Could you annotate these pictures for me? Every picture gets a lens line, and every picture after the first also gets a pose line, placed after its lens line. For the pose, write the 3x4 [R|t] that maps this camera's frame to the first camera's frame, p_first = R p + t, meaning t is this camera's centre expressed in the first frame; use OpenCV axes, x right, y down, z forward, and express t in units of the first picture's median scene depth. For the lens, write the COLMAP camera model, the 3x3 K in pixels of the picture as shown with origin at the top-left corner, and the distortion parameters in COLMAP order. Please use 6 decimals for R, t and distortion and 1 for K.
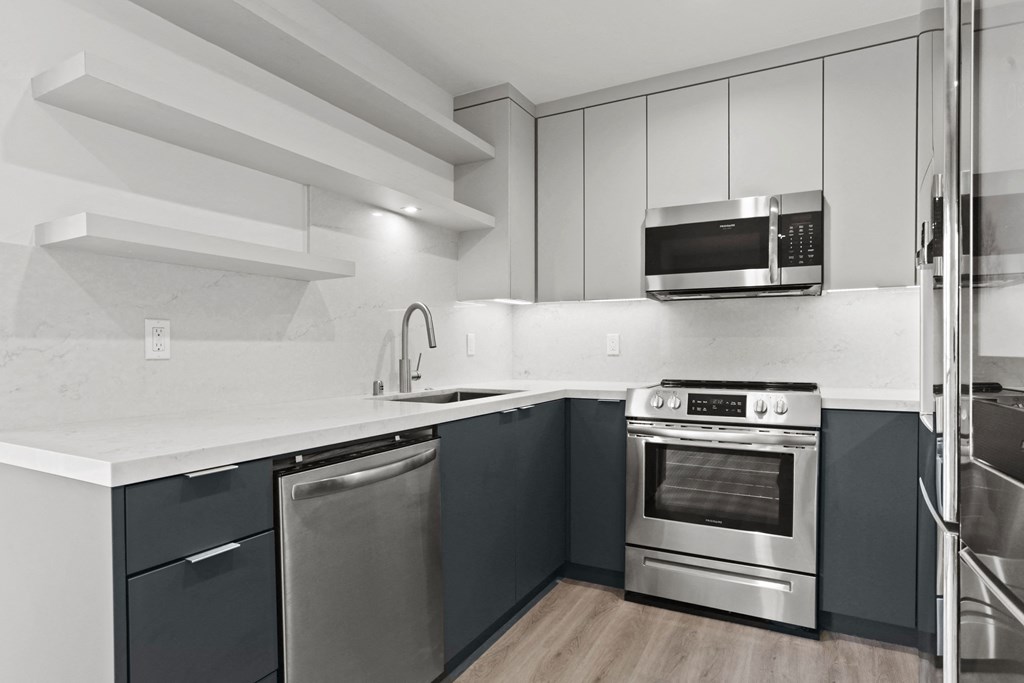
lens RADIAL K [[533.4, 0, 518.9], [0, 533.4, 352.6], [0, 0, 1]] dist [-0.002481, -0.000009]
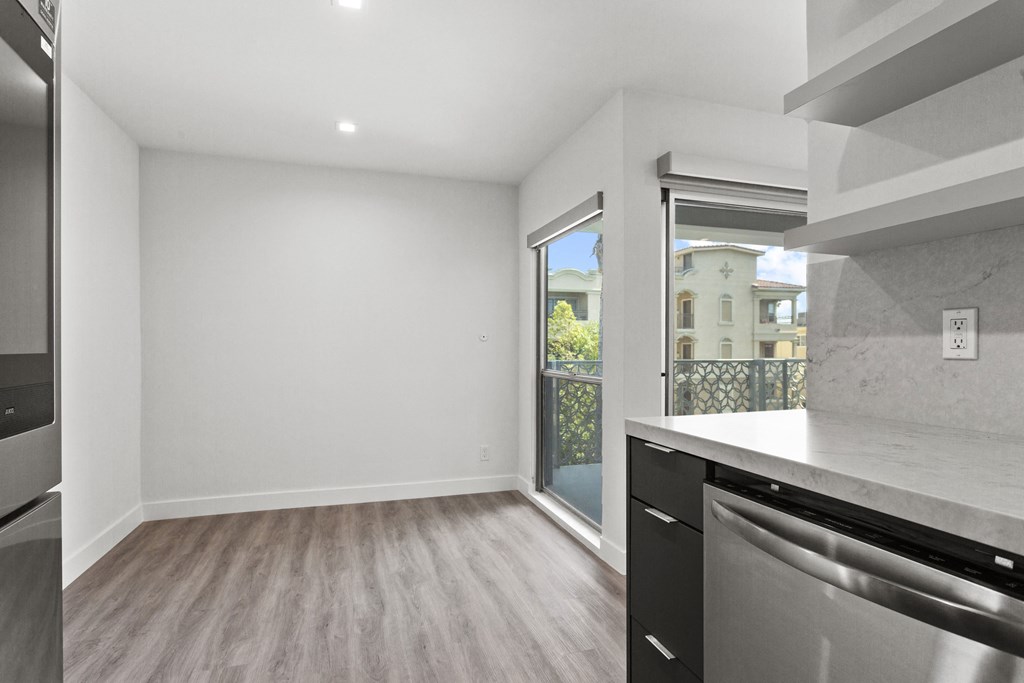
lens RADIAL K [[533.4, 0, 518.9], [0, 533.4, 352.6], [0, 0, 1]] dist [-0.002481, -0.000009]
pose [[-0.694837, 0.008275, -0.719120, 0.184898], [-0.003263, 0.999887, 0.014658, -0.003604], [0.719160, 0.012531, -0.694731, 0.575819]]
